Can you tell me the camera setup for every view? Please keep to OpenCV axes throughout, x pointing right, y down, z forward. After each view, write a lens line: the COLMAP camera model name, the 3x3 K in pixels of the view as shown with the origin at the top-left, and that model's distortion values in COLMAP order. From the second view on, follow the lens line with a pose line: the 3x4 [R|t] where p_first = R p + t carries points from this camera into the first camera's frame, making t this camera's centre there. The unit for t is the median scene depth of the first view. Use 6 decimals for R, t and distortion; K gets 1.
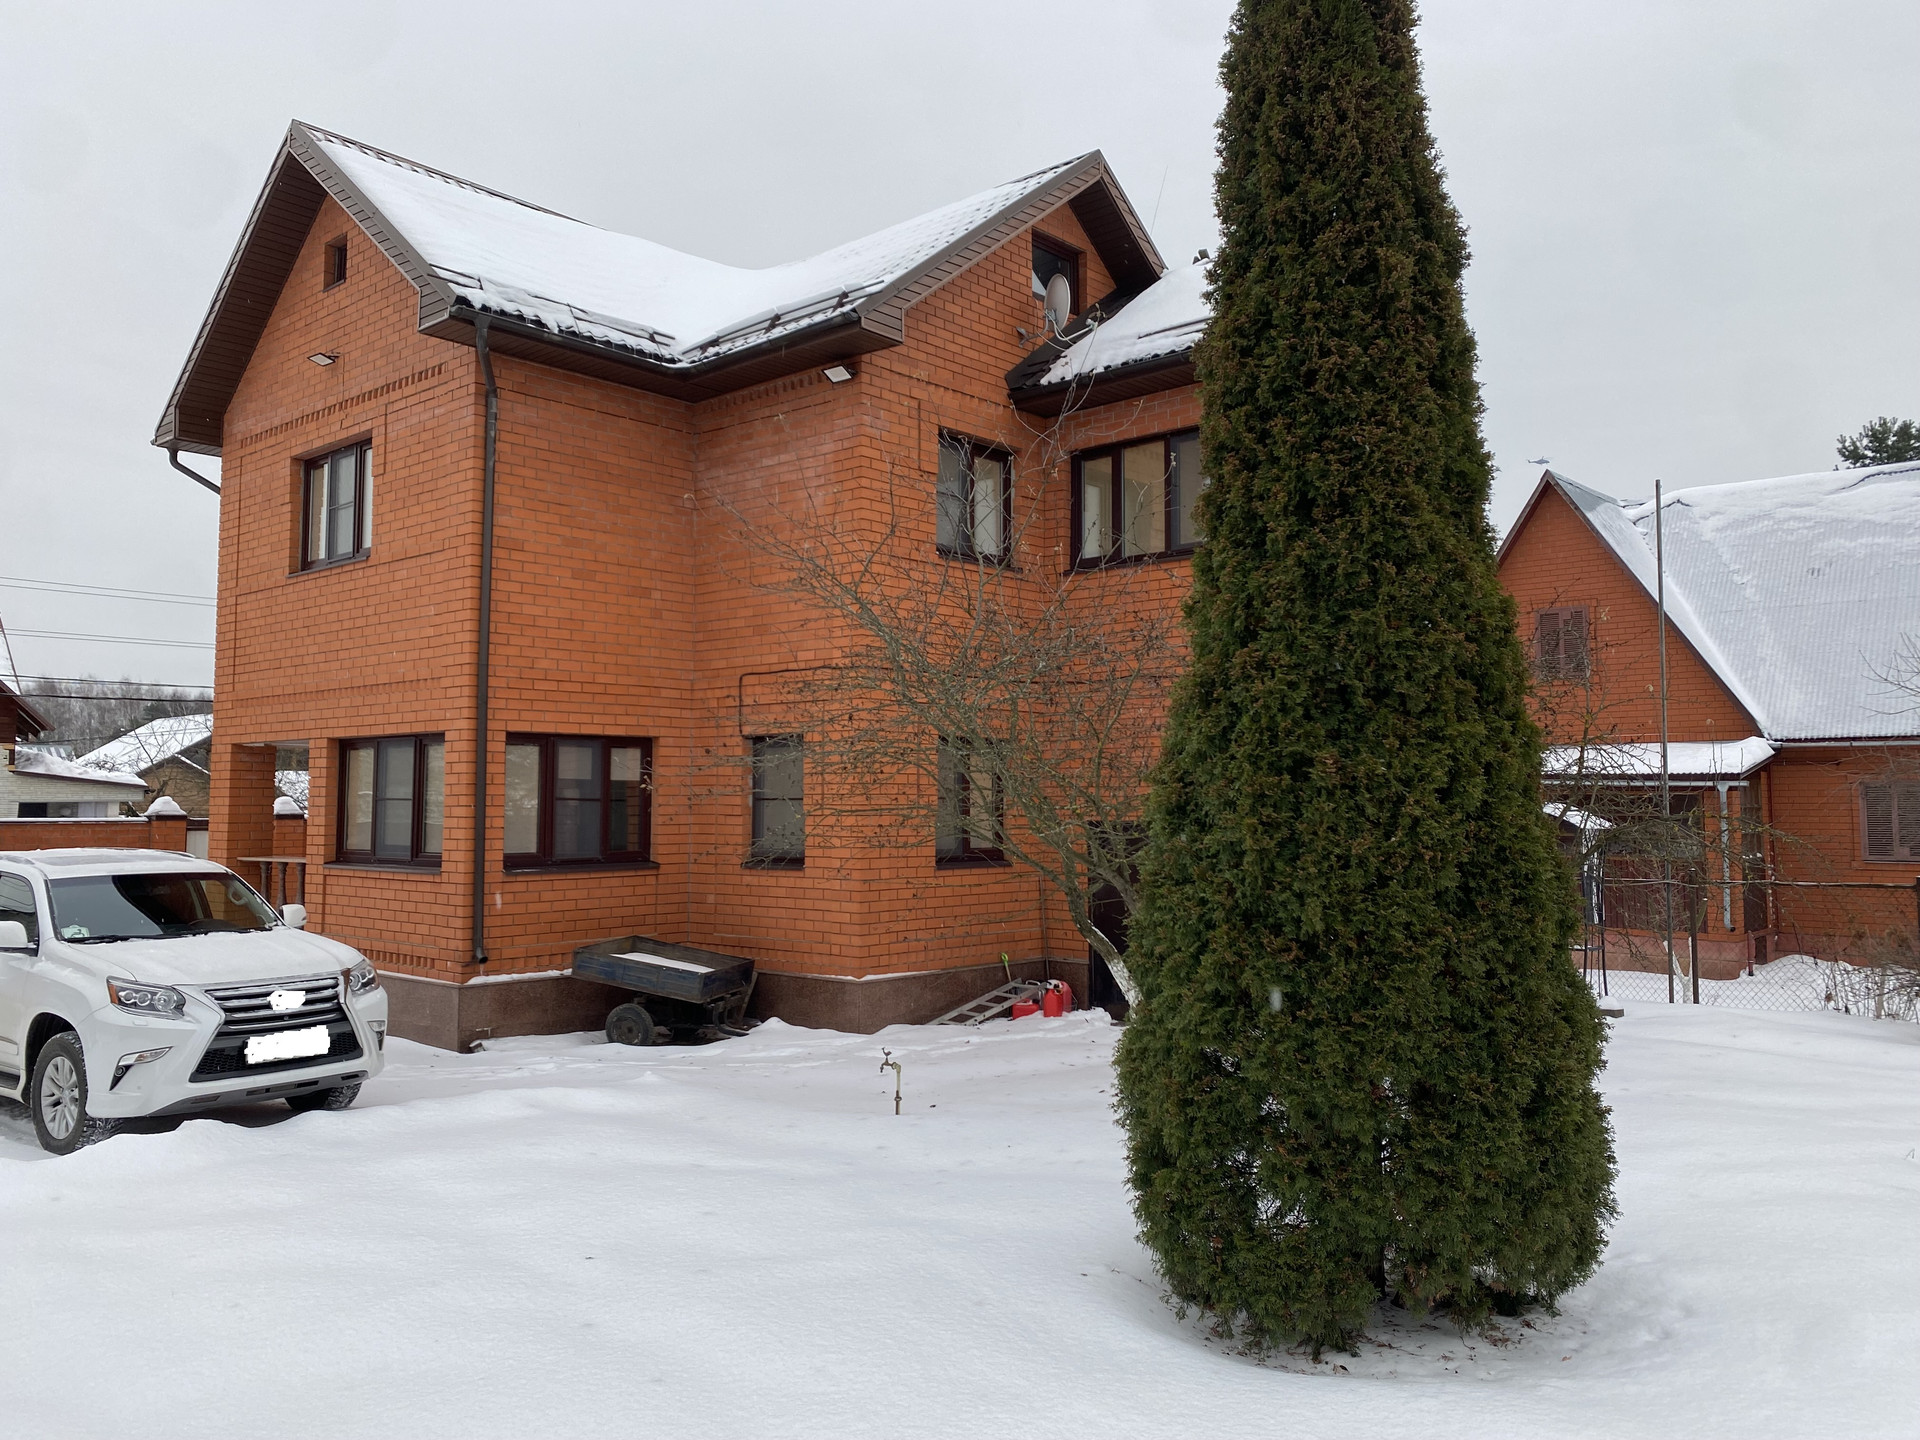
lens RADIAL K [[1468.8, 0, 971.6], [0, 1468.8, 644.2], [0, 0, 1]] dist [0.049815, -0.065036]
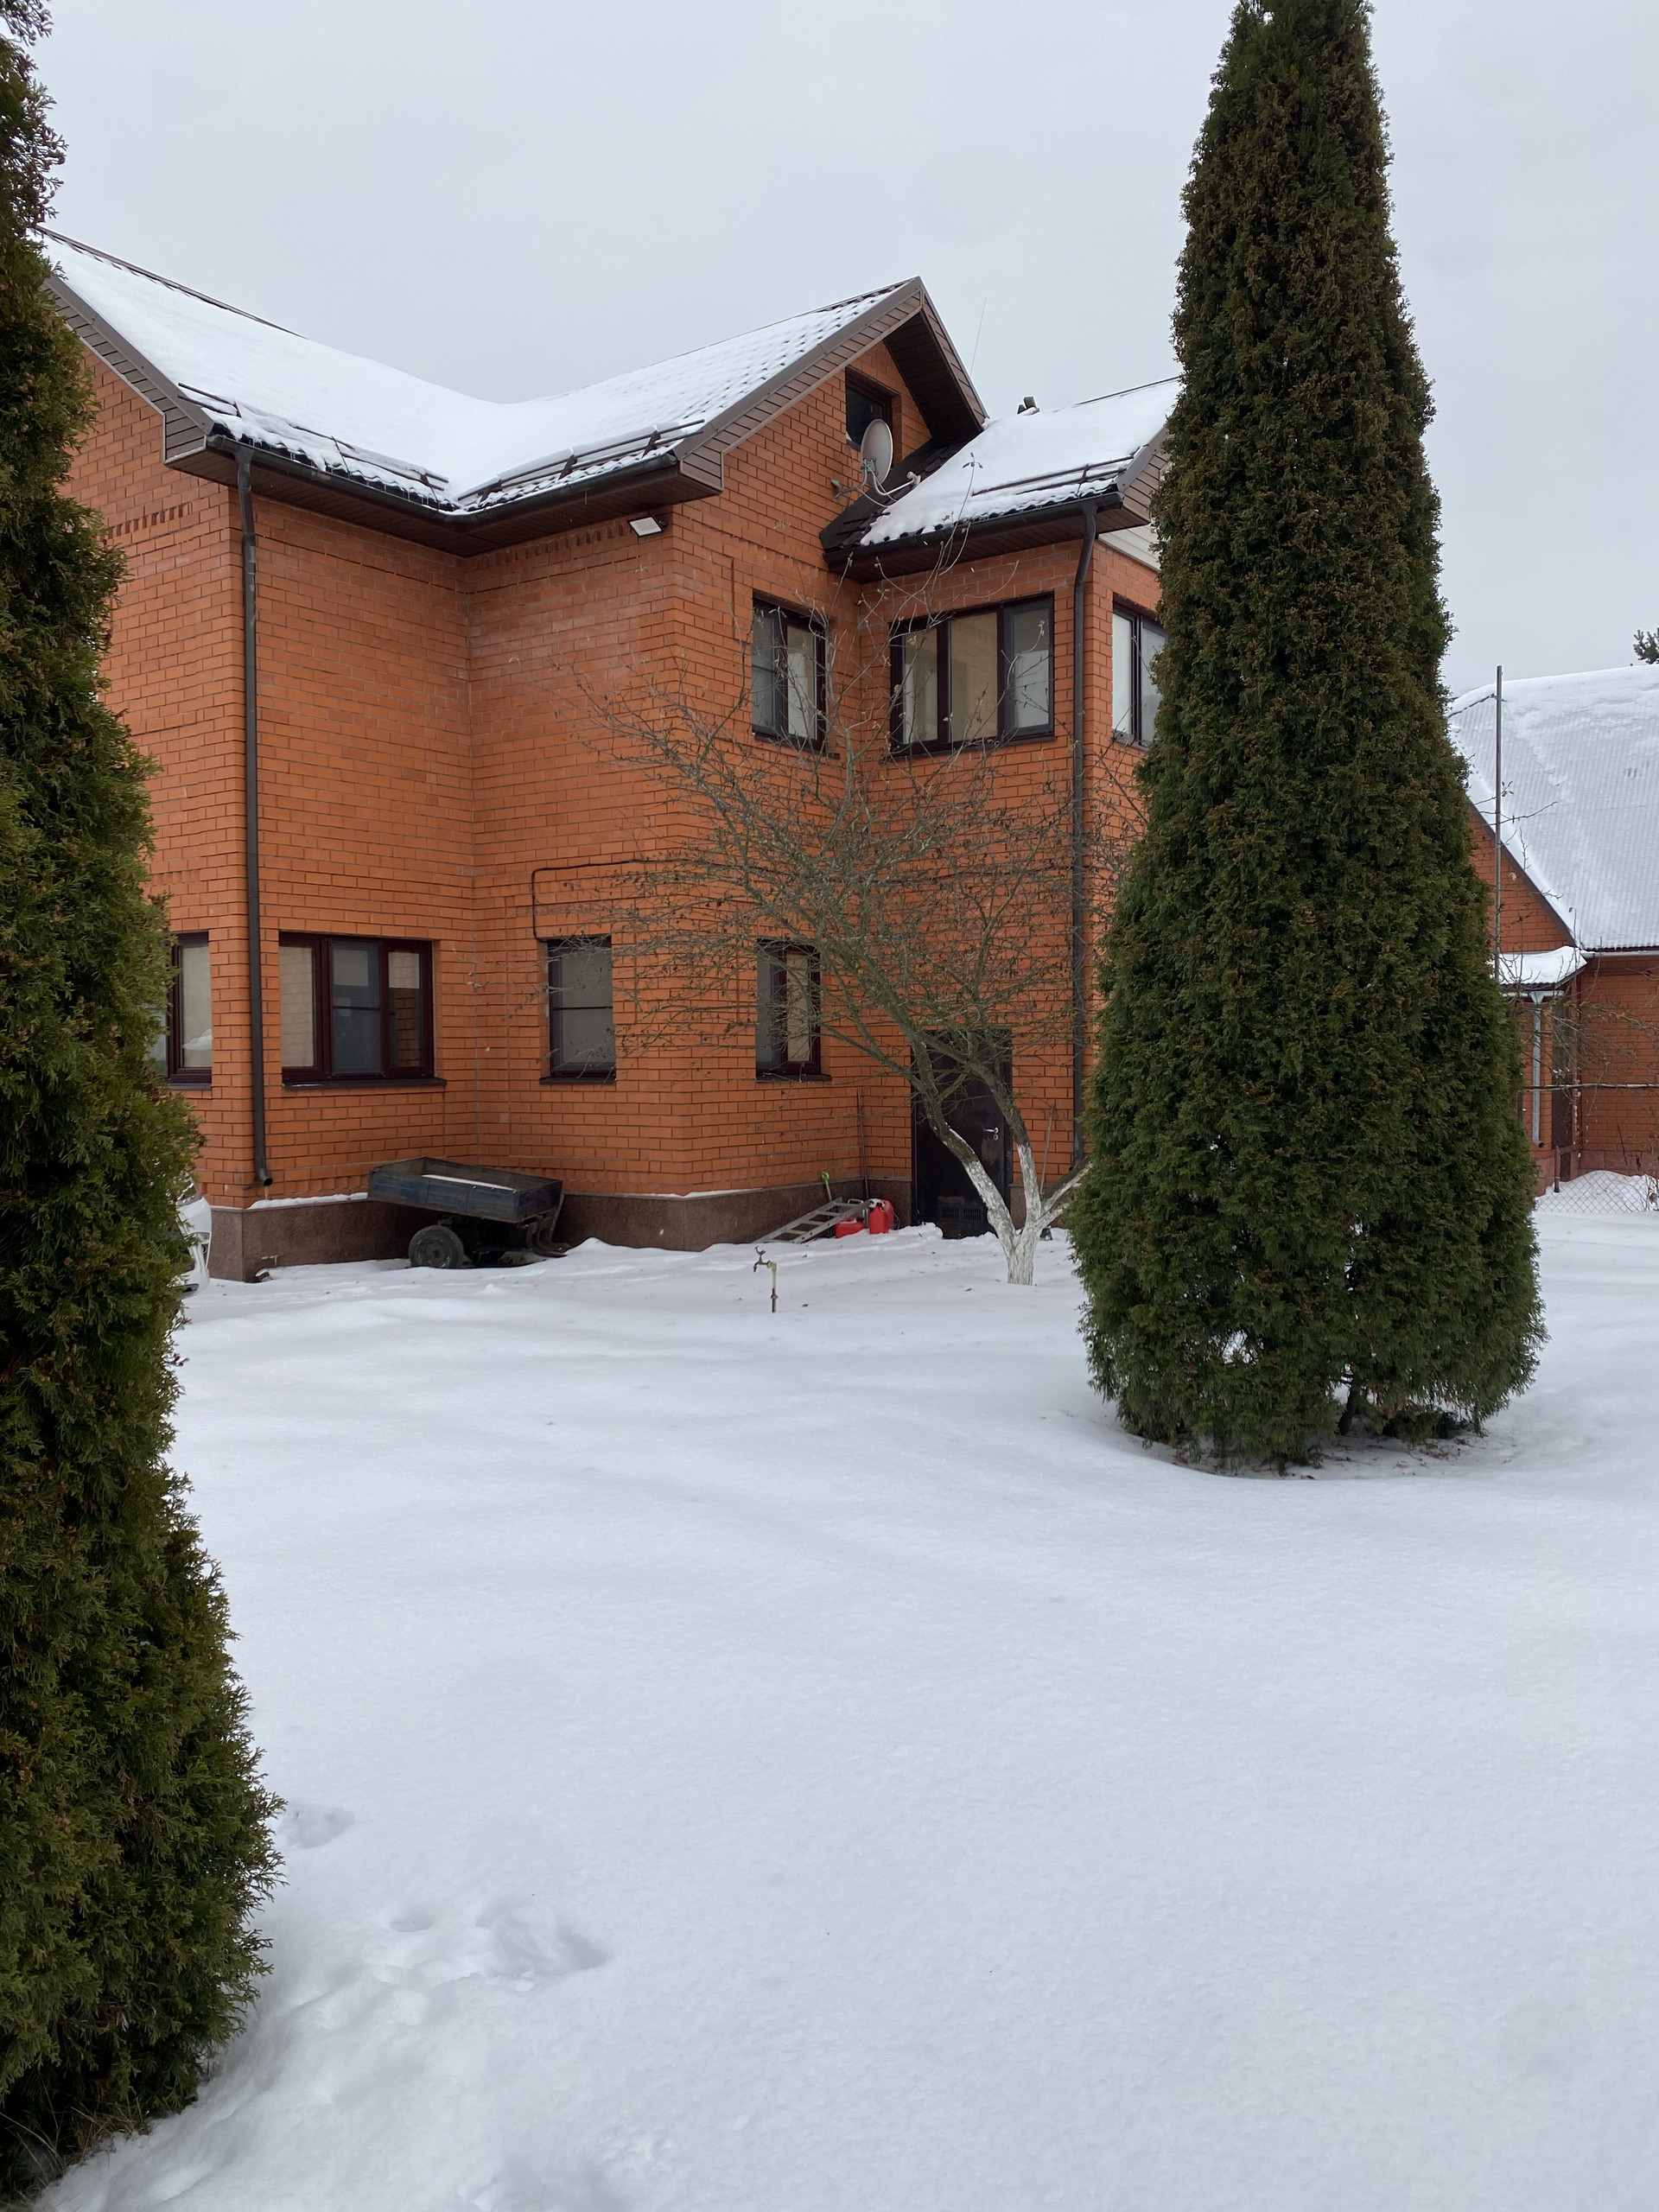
lens RADIAL K [[1692.1, 0, 865.2], [0, 1692.1, 1030.2], [0, 0, 1]] dist [0.049815, -0.065036]
pose [[0.993395, -0.010335, 0.114280, -0.084232], [-0.000862, 0.995235, 0.097498, 0.019093], [-0.114743, -0.096952, 0.988653, -0.061323]]
